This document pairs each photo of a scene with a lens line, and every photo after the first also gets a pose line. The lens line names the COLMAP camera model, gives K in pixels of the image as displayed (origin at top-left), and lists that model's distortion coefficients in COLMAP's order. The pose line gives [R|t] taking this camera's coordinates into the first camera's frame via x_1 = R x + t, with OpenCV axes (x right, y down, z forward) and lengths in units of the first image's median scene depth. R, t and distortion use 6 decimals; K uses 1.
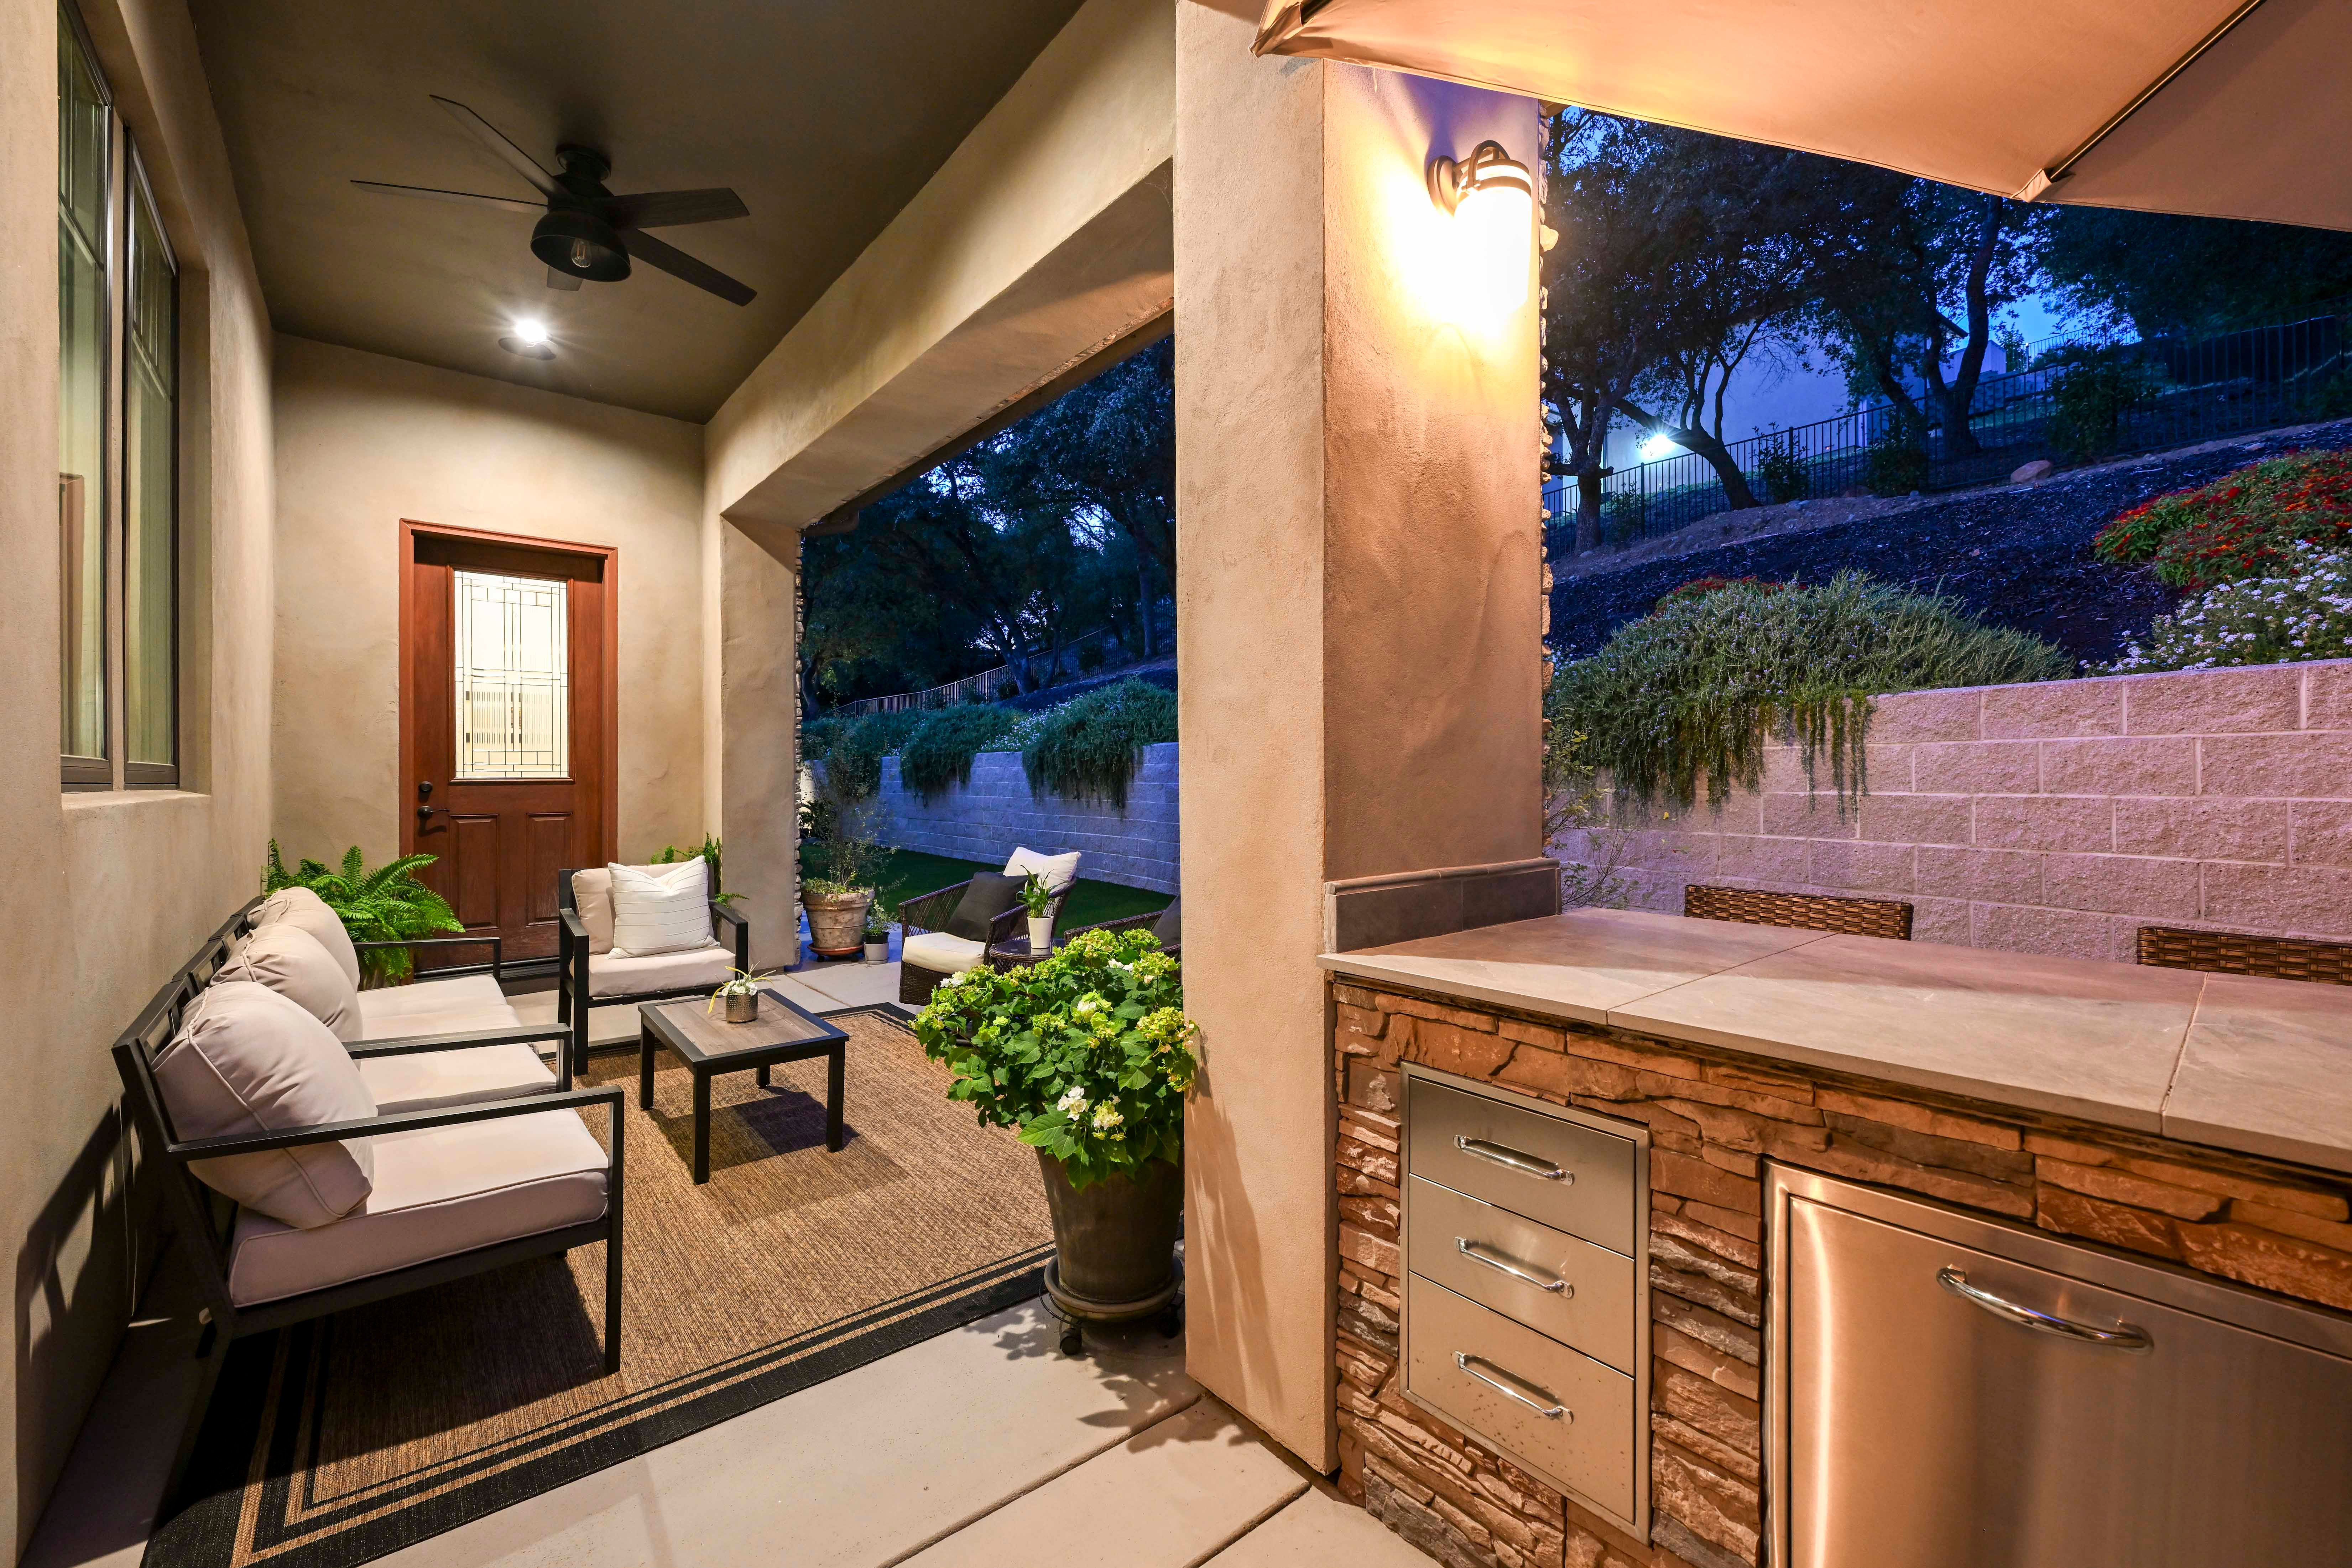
lens RADIAL K [[934.7, 0, 1180.6], [0, 934.7, 774.5], [0, 0, 1]] dist [0.000422, 0.000102]
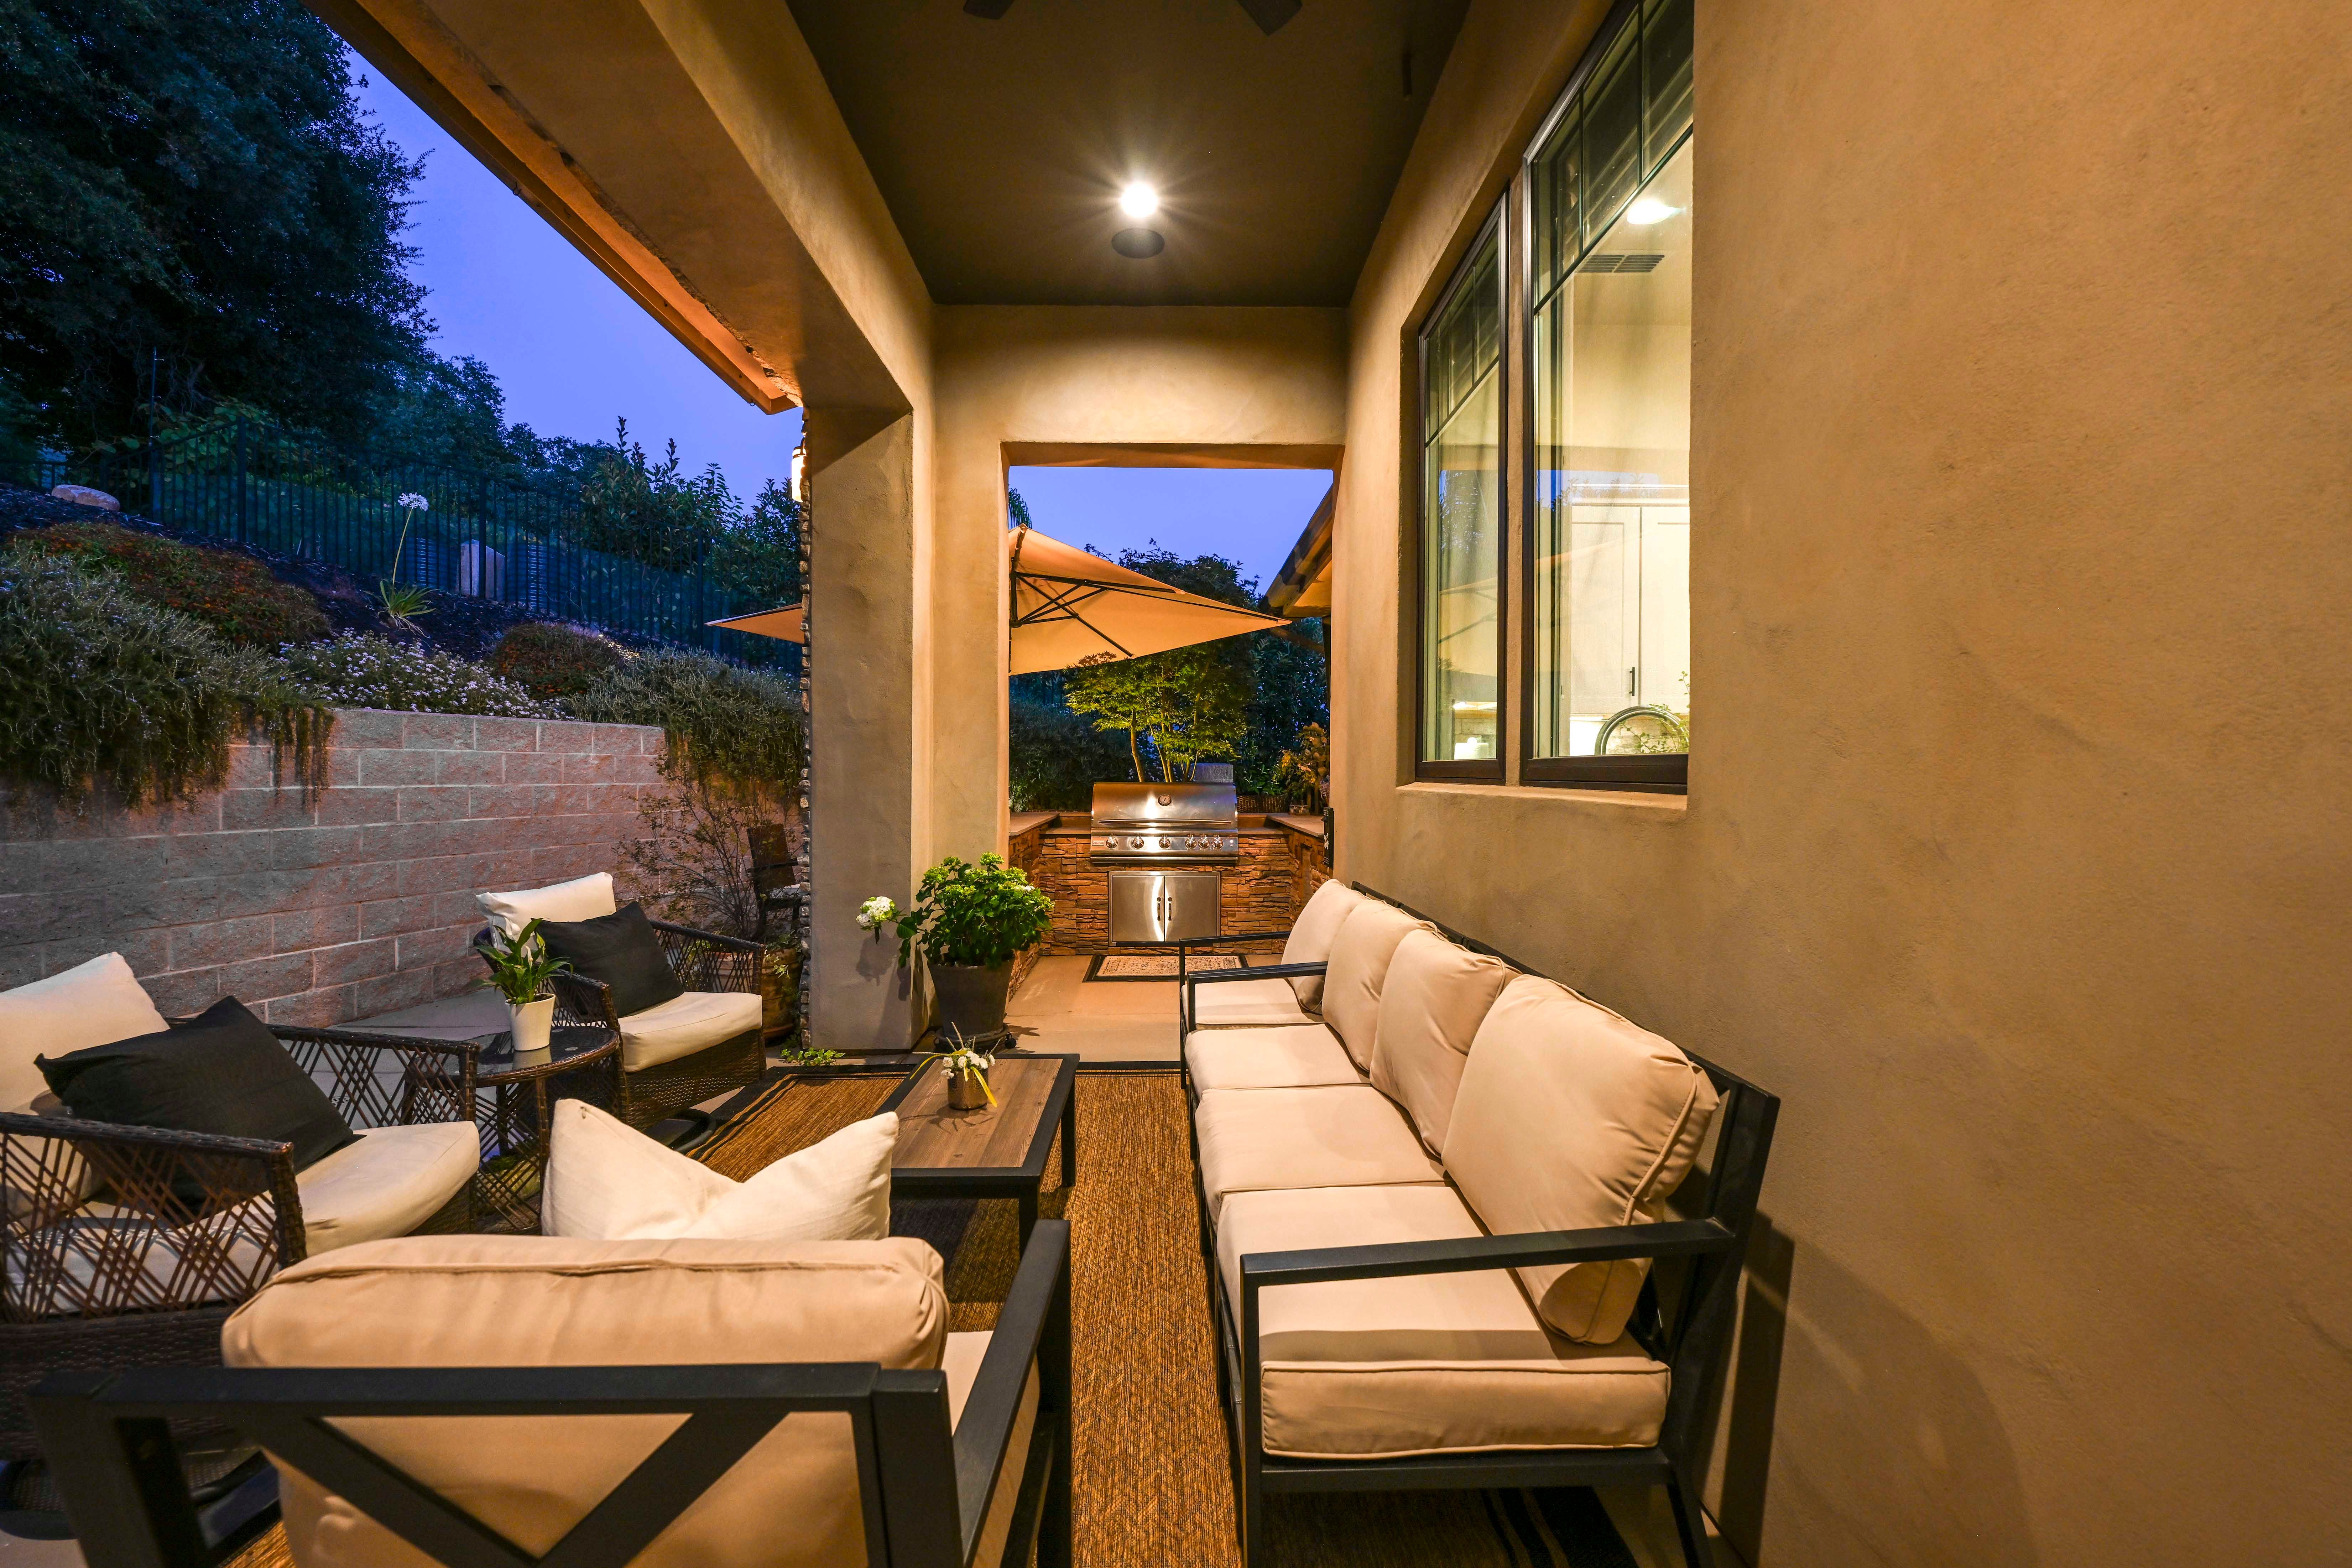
lens RADIAL K [[936.5, 0, 1167.1], [0, 936.5, 778.4], [0, 0, 1]] dist [-0.000130, 0.000102]
pose [[-0.770618, -0.001780, 0.637295, -0.673332], [-0.000730, 0.999998, 0.001912, 0.003968], [-0.637297, 0.001008, -0.770618, 0.935185]]
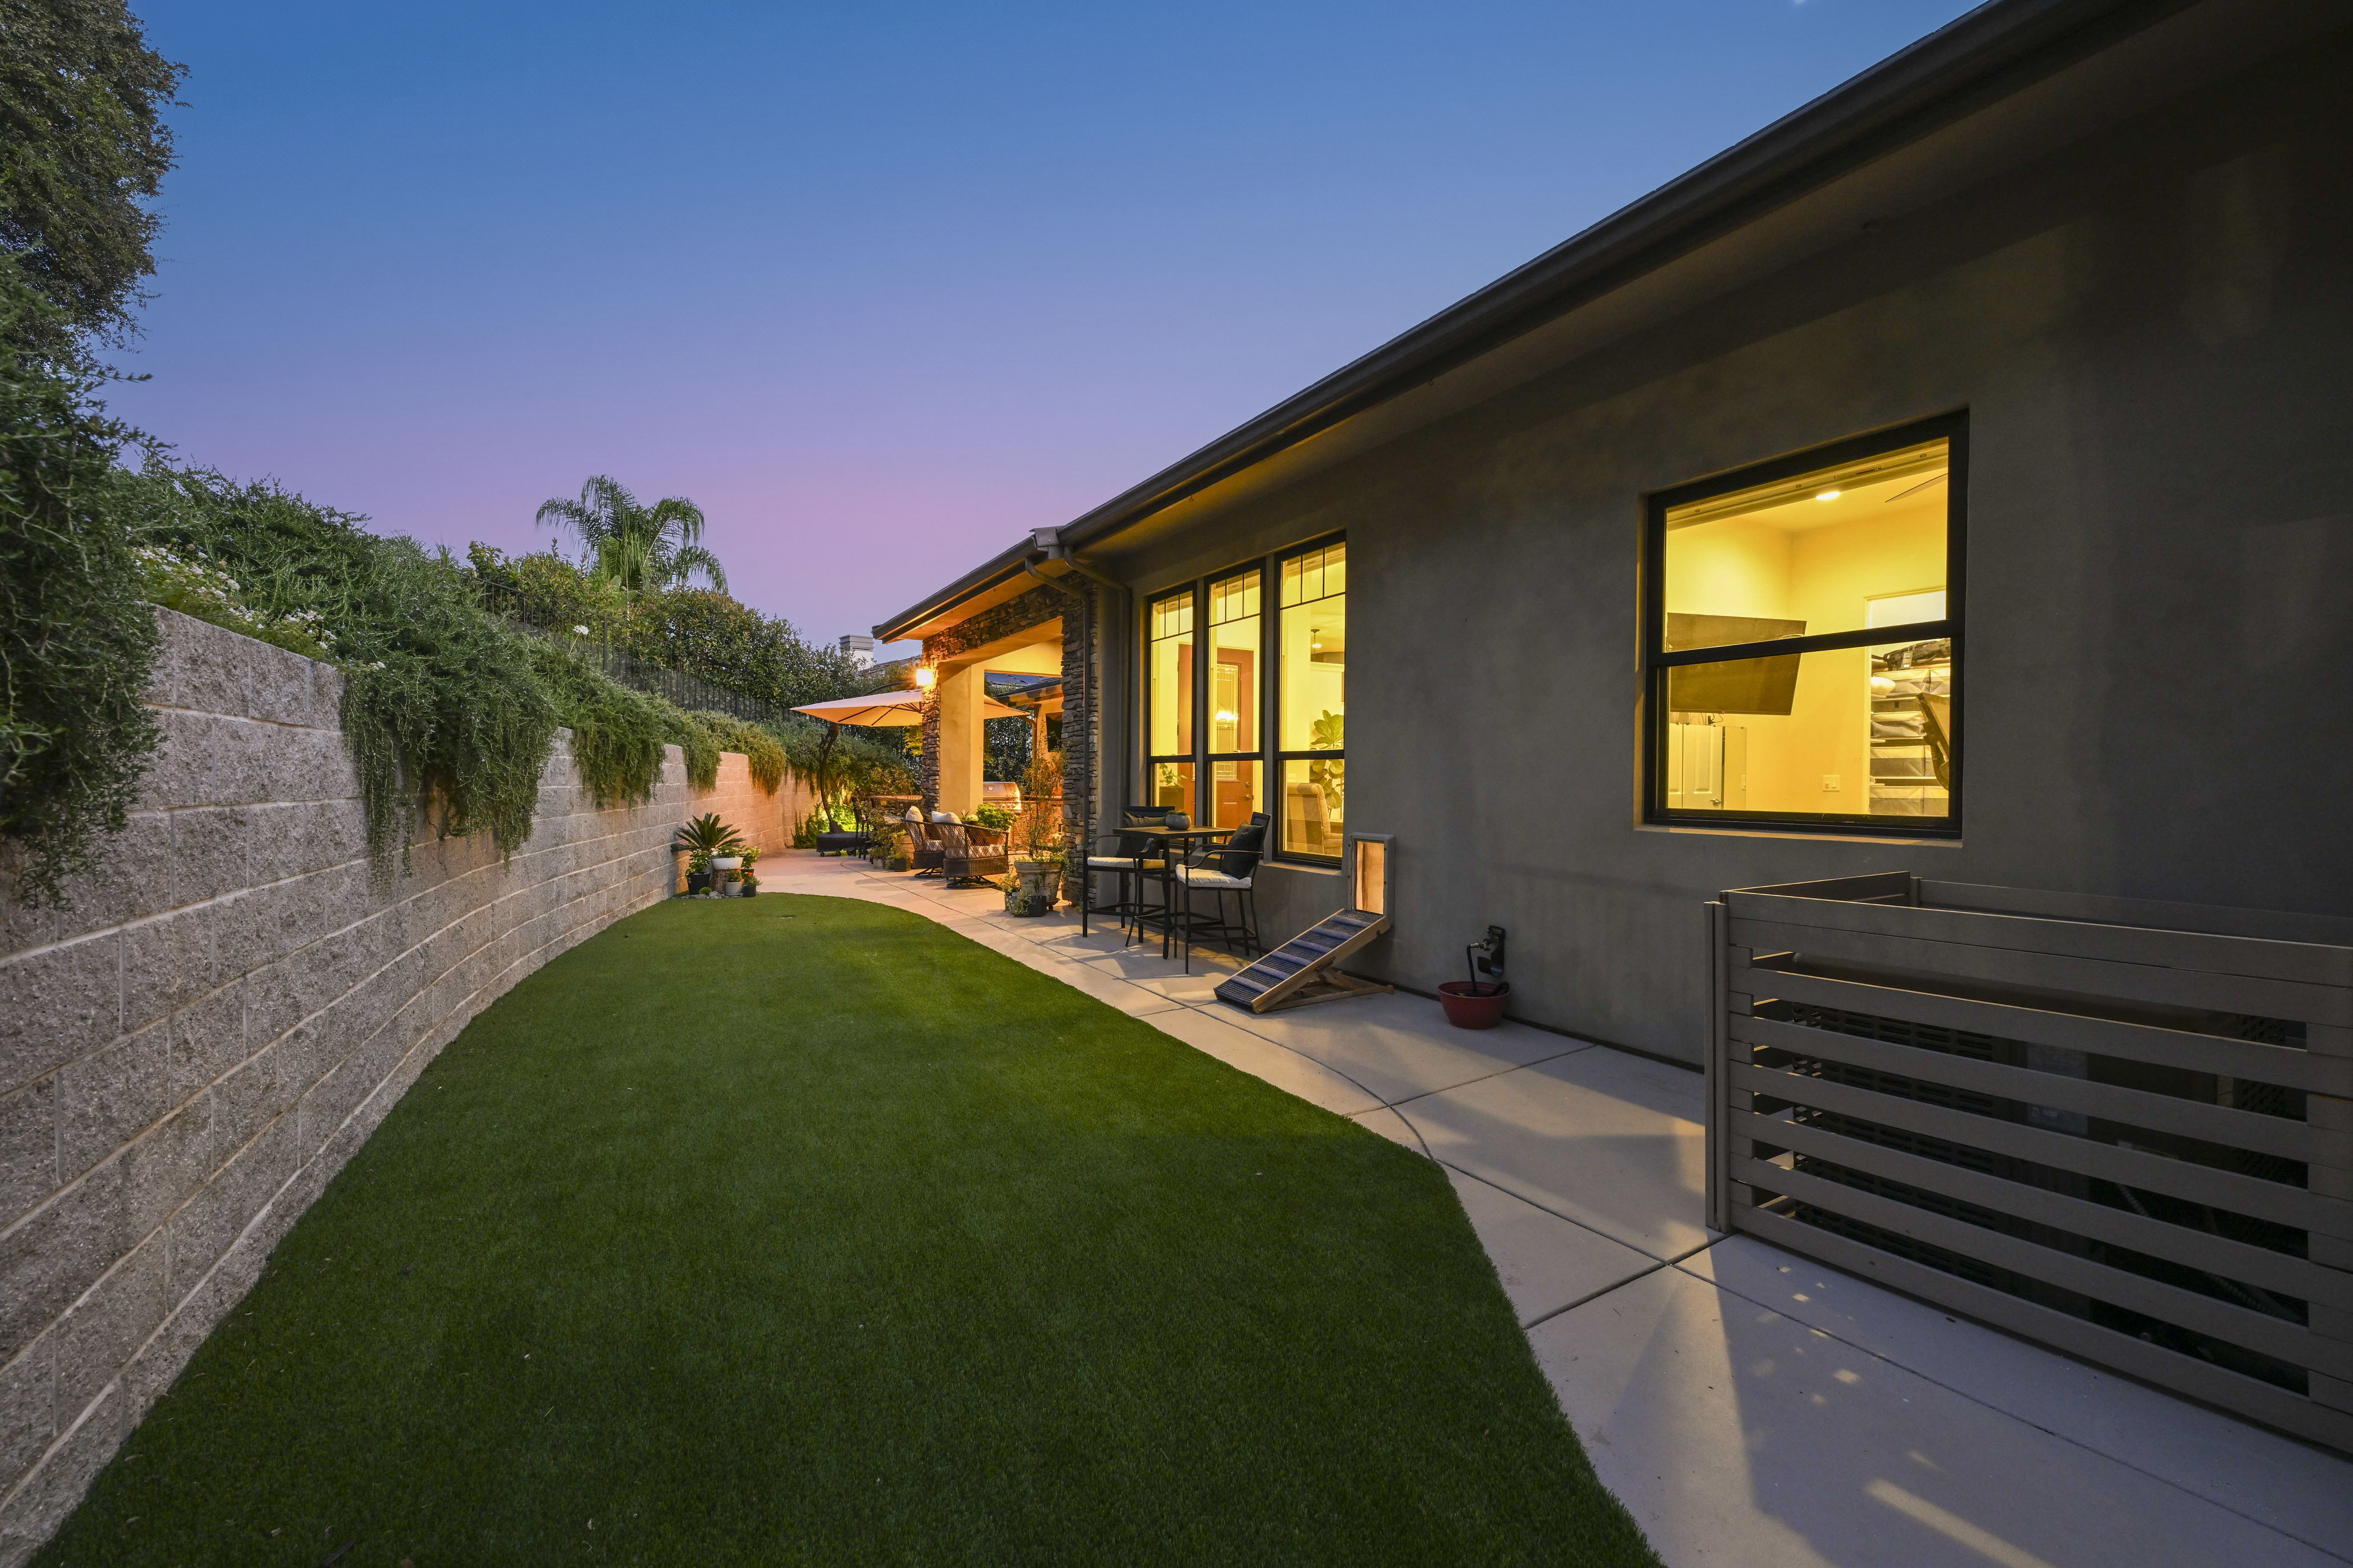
lens RADIAL K [[928.2, 0, 1182.4], [0, 928.2, 786.9], [0, 0, 1]] dist [-0.001124, 0.000109]
pose [[-0.986748, -0.004167, 0.162206, -0.977948], [-0.003209, 0.999976, 0.006173, 0.008051], [-0.162227, 0.005570, -0.986738, 2.855306]]
